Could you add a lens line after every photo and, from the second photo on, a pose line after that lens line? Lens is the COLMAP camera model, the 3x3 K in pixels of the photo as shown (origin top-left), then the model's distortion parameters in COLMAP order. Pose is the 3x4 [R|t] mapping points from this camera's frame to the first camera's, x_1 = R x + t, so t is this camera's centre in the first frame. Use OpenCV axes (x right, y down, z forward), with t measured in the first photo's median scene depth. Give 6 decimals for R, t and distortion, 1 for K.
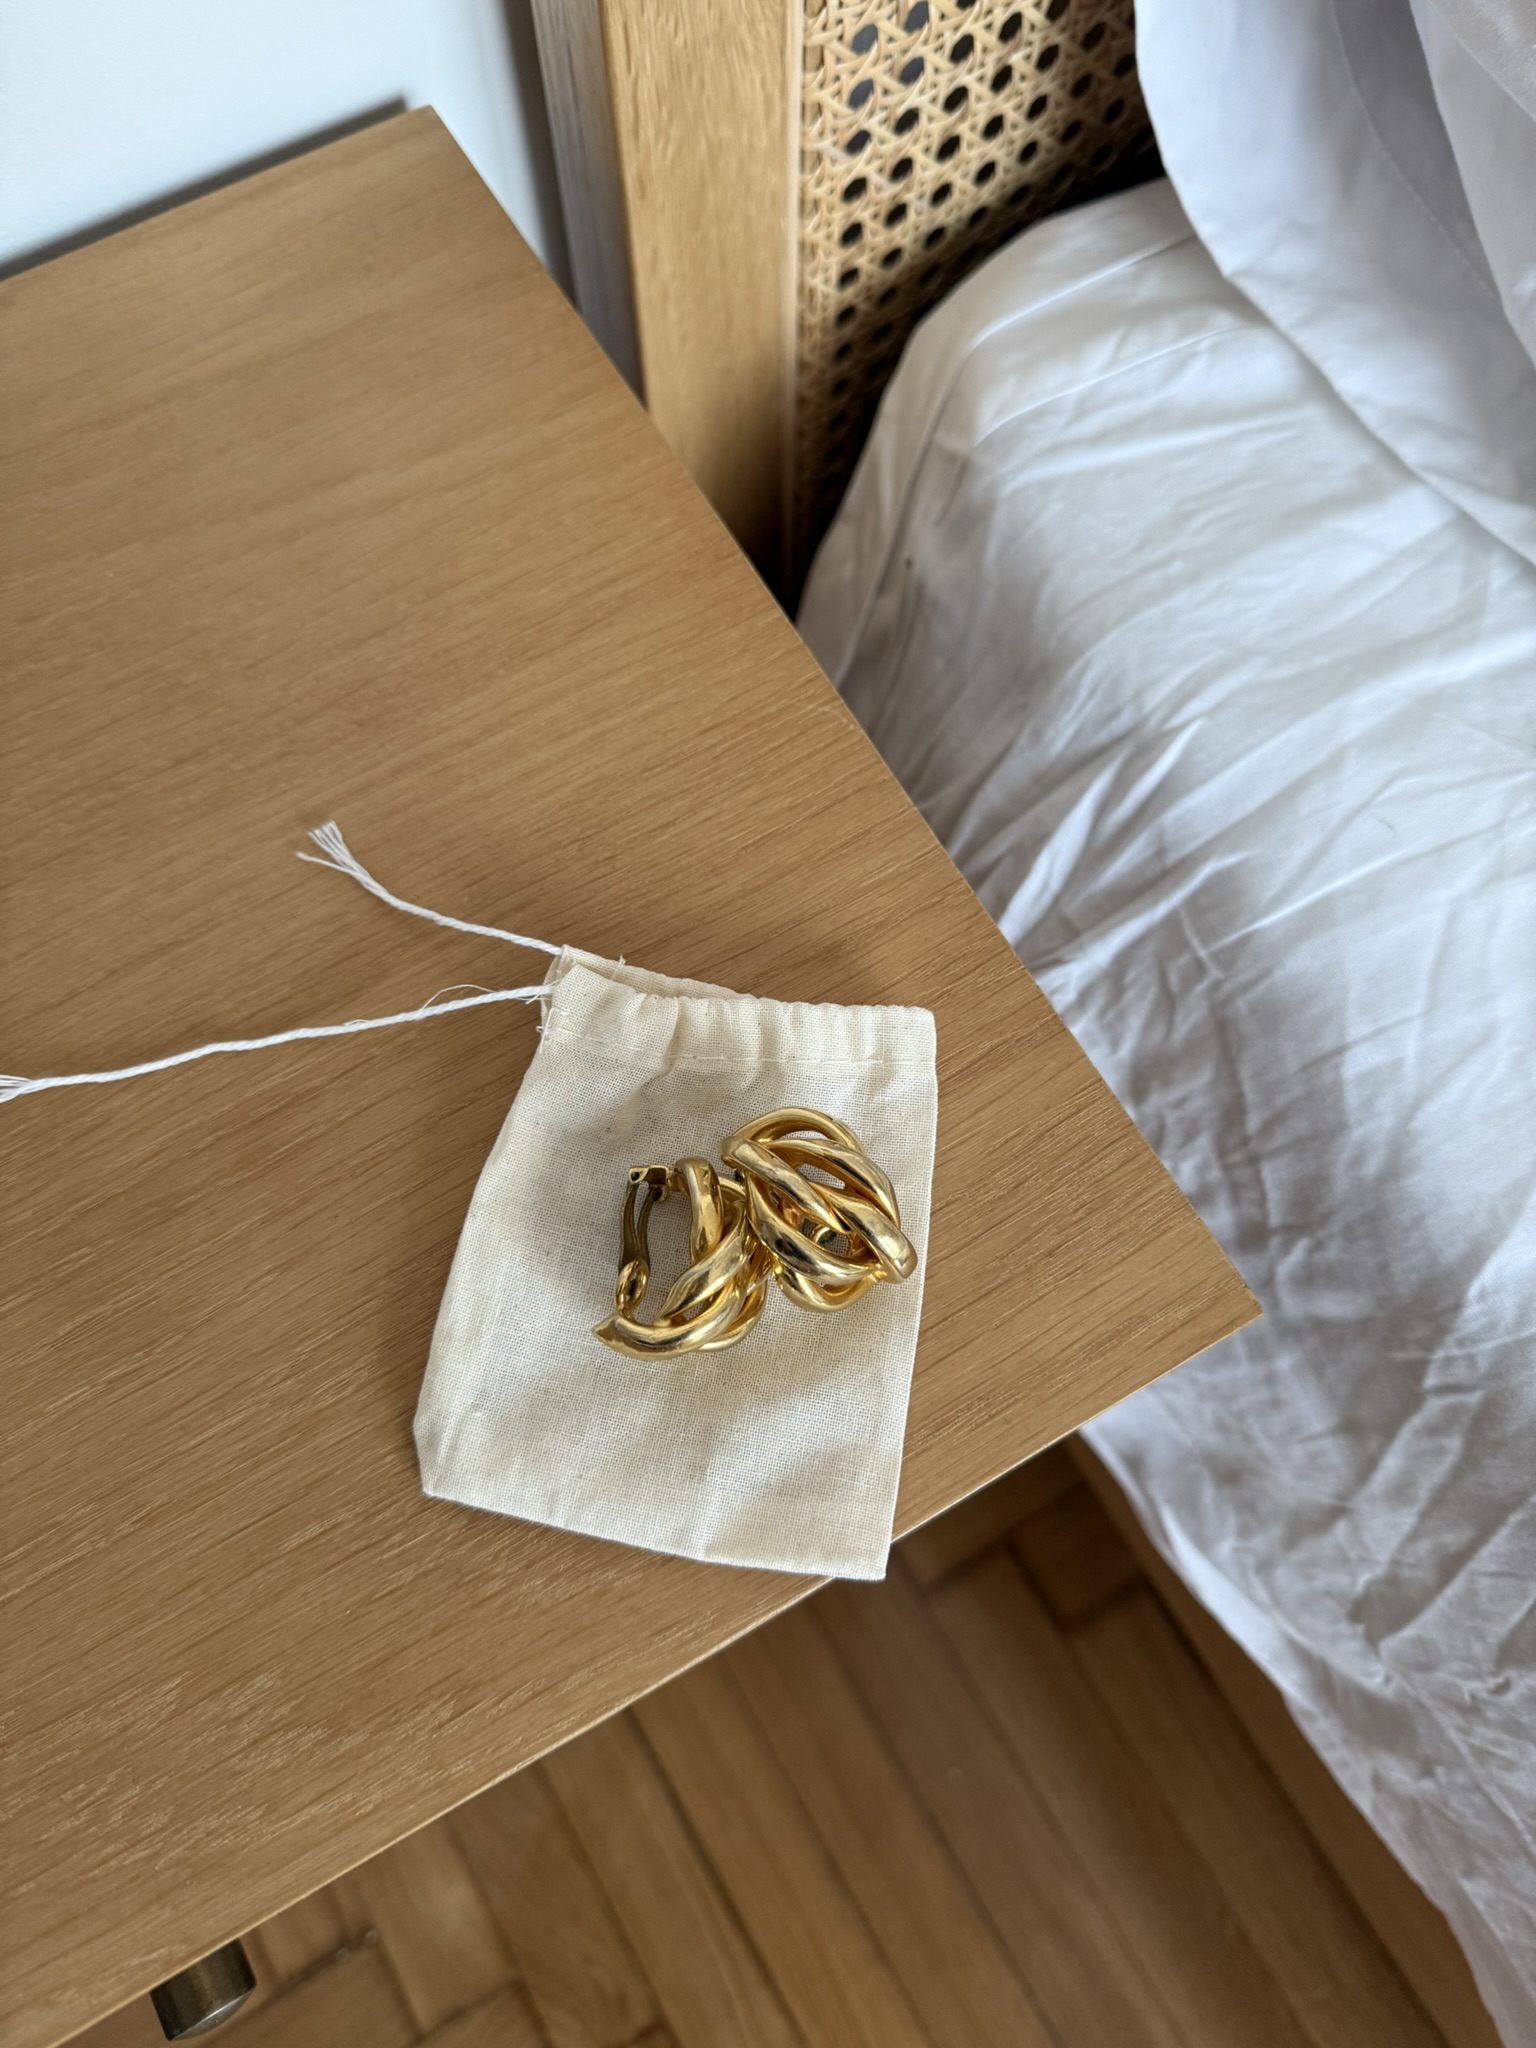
lens RADIAL K [[1465.3, 0, 768.0], [0, 1465.3, 1024.0], [0, 0, 1]] dist [0.064027, -0.165748]
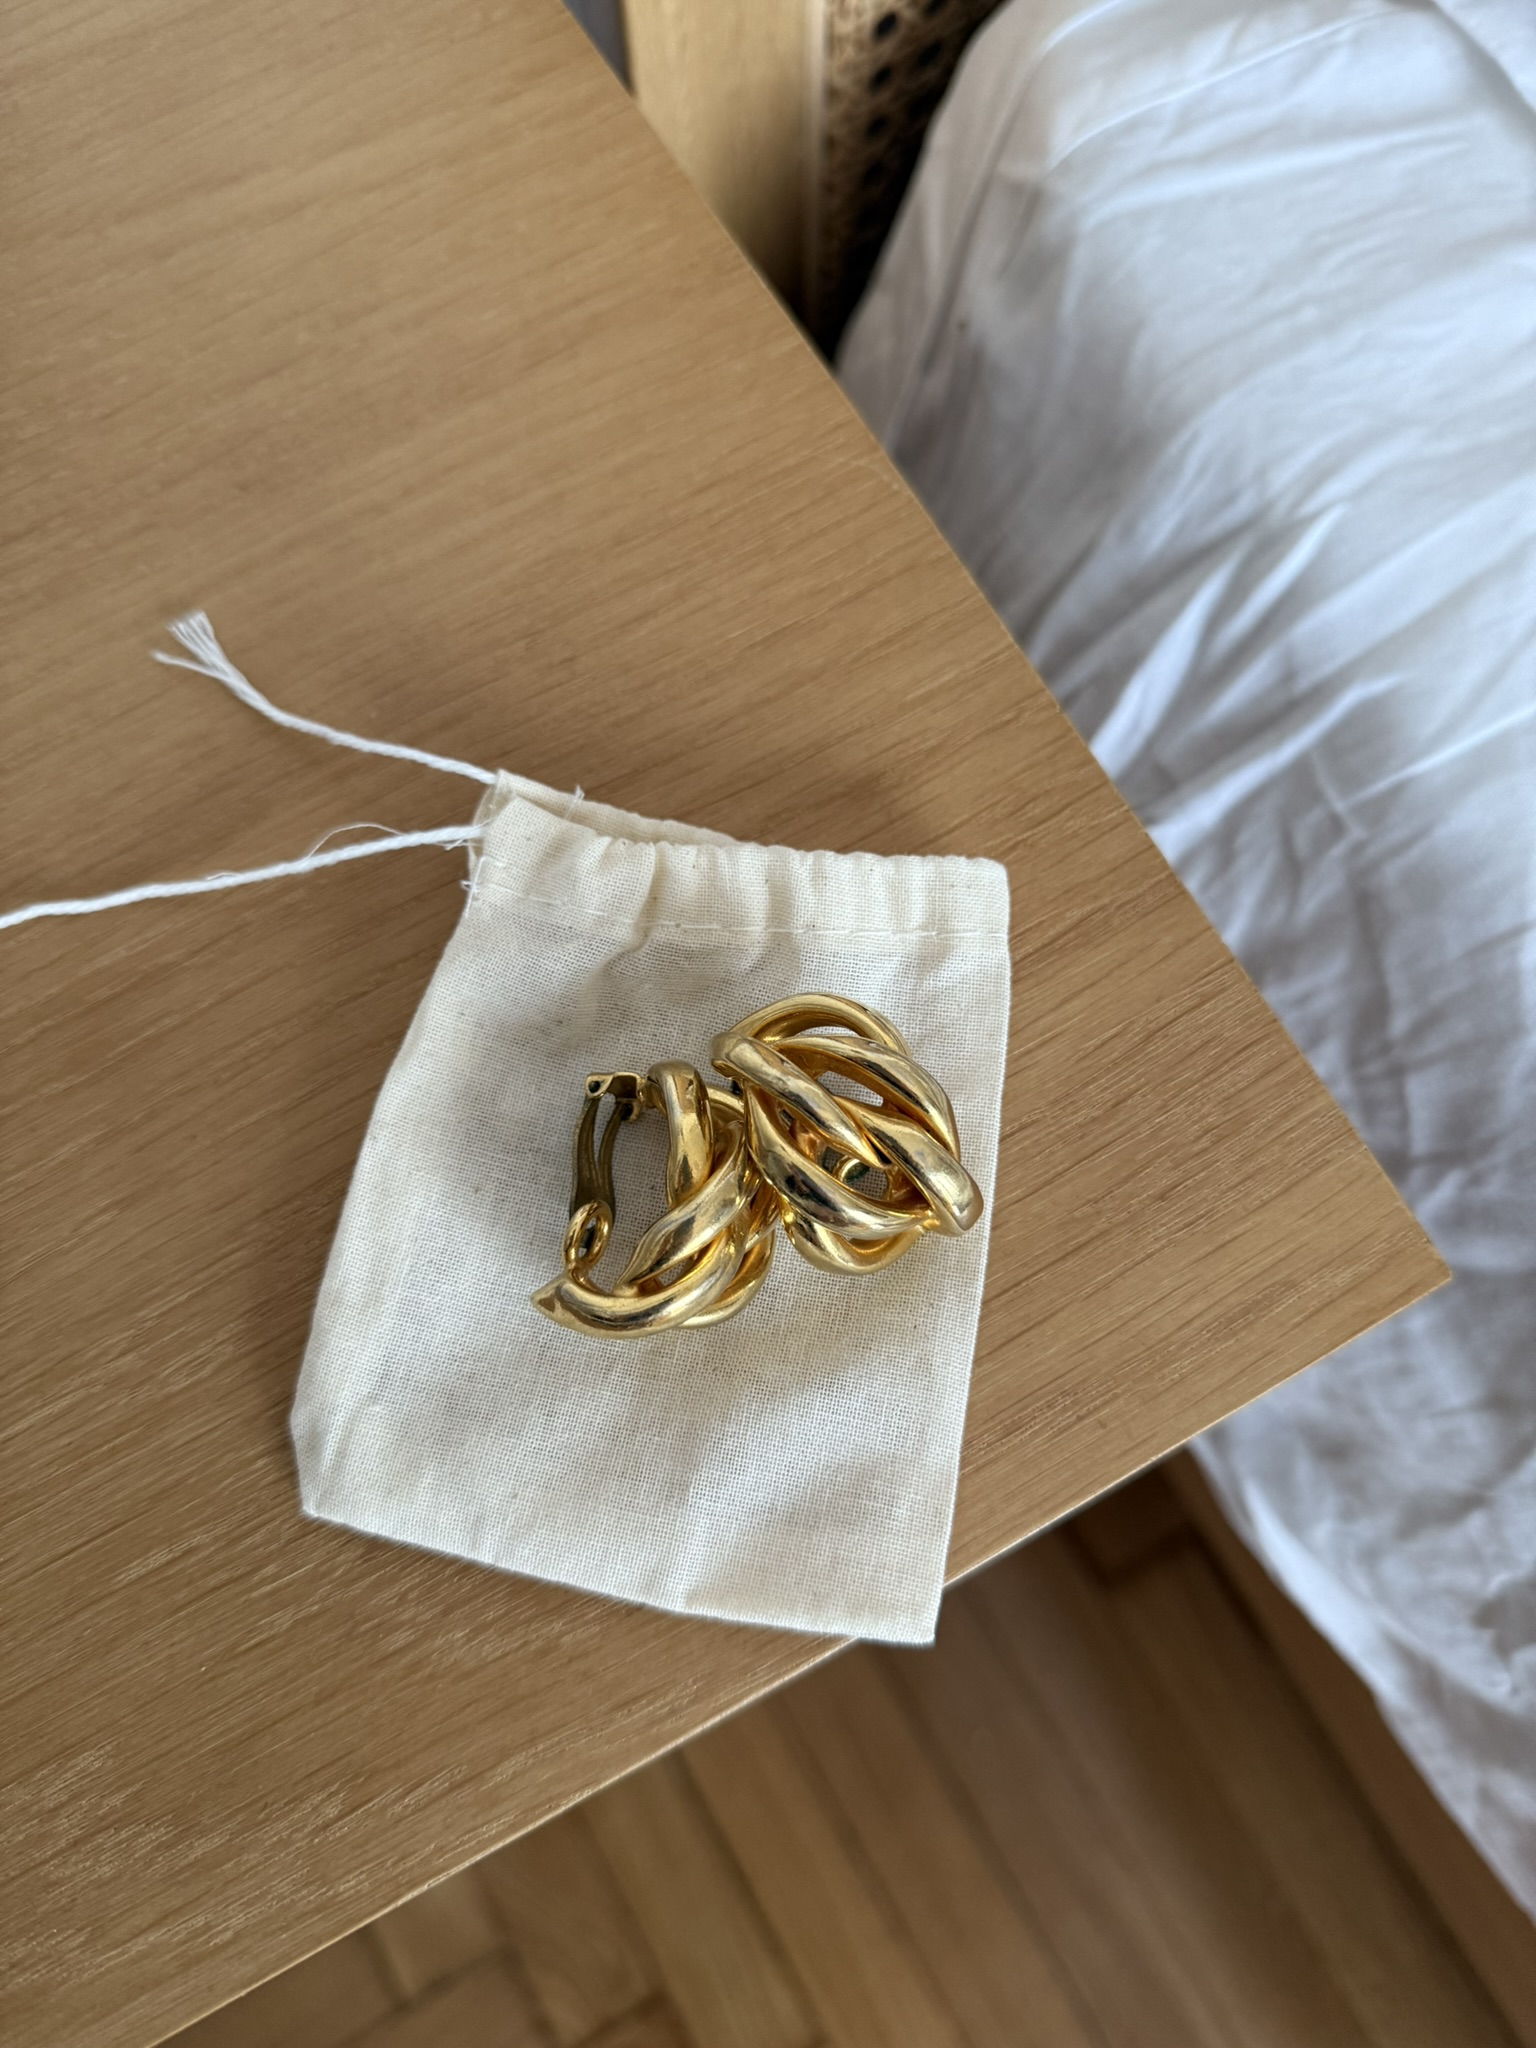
lens RADIAL K [[1453.0, 0, 768.0], [0, 1453.0, 1024.0], [0, 0, 1]] dist [-0.034960, -0.000905]
pose [[0.999872, 0.007405, -0.014166, 0.005220], [-0.006576, 0.998313, 0.057696, 0.028710], [0.014569, -0.057595, 0.998234, 0.266111]]
